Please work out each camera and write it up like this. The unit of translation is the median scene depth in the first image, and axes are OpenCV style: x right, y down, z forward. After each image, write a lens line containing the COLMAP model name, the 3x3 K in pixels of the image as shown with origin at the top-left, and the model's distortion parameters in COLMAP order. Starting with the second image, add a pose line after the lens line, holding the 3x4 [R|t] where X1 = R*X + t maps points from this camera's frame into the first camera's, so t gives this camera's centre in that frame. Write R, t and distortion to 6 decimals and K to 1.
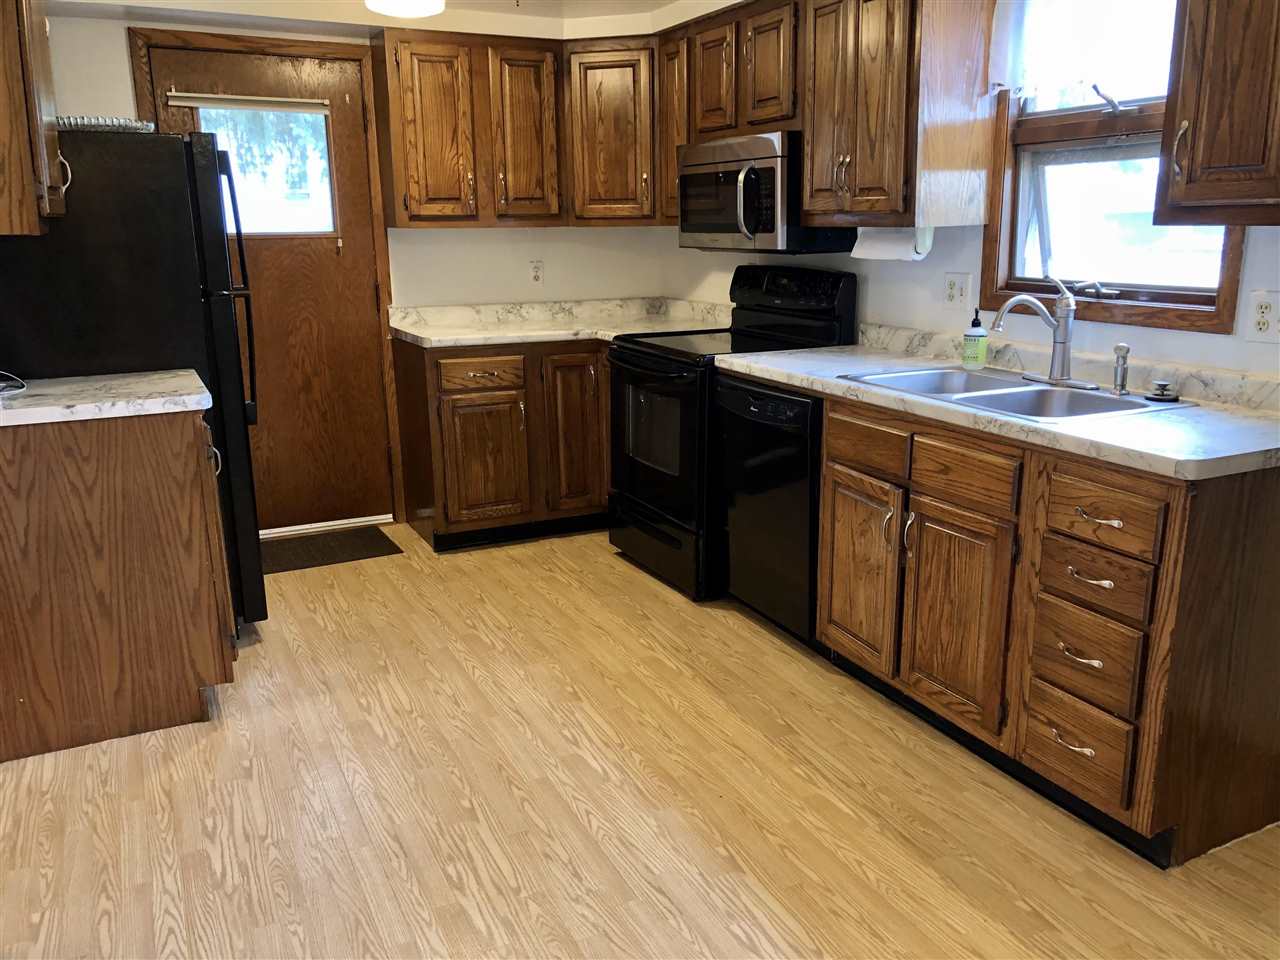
lens RADIAL K [[1059.9, 0, 650.8], [0, 1059.9, 482.9], [0, 0, 1]] dist [0.030205, -0.019653]
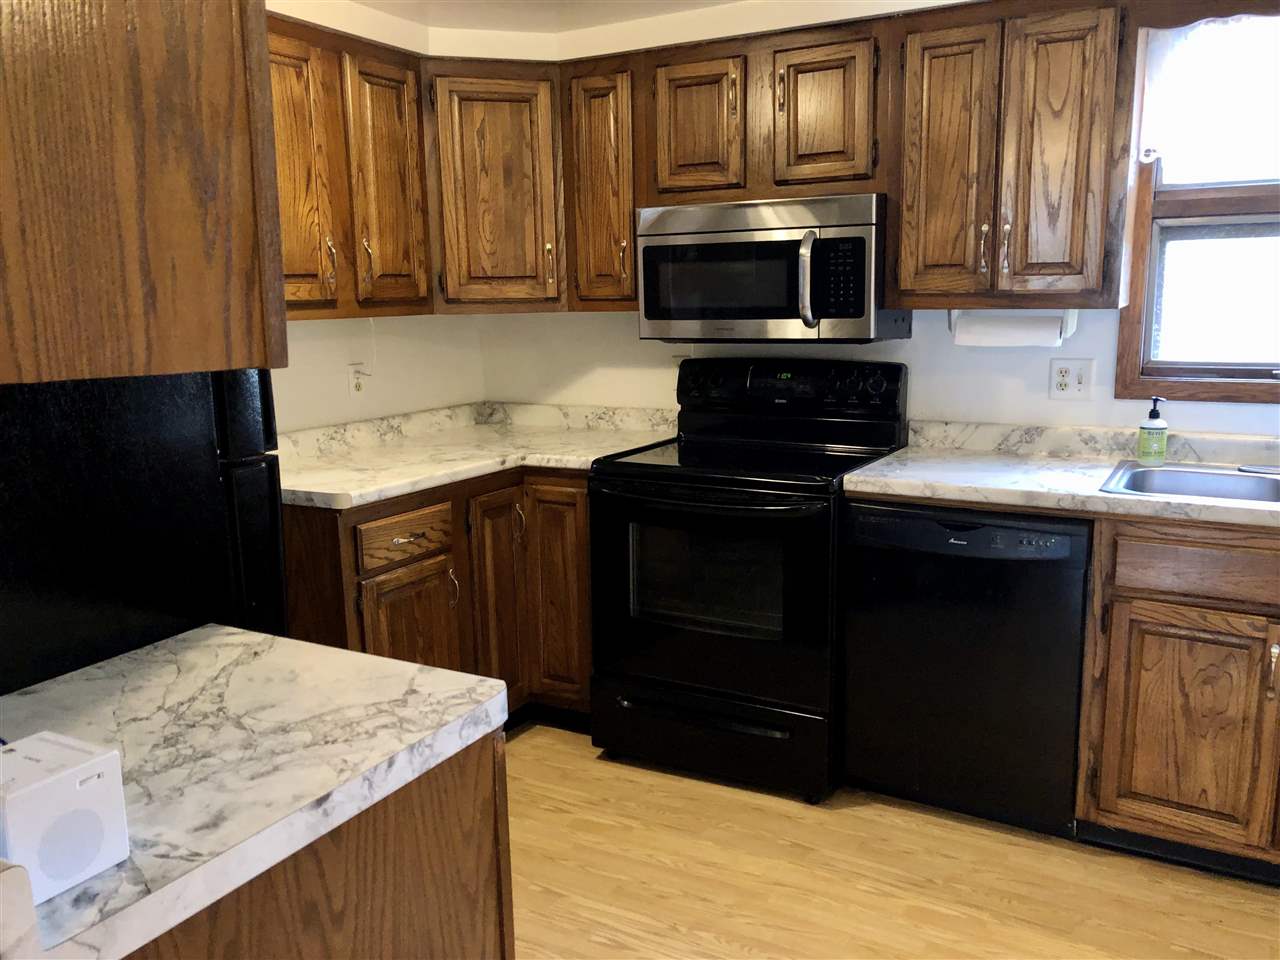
lens RADIAL K [[1059.9, 0, 637.3], [0, 1059.9, 476.4], [0, 0, 1]] dist [0.030205, -0.019653]
pose [[0.819612, -0.103906, 0.563418, -0.407040], [0.146447, 0.988742, -0.030693, -0.098757], [-0.553886, 0.107667, 0.825602, 0.374743]]
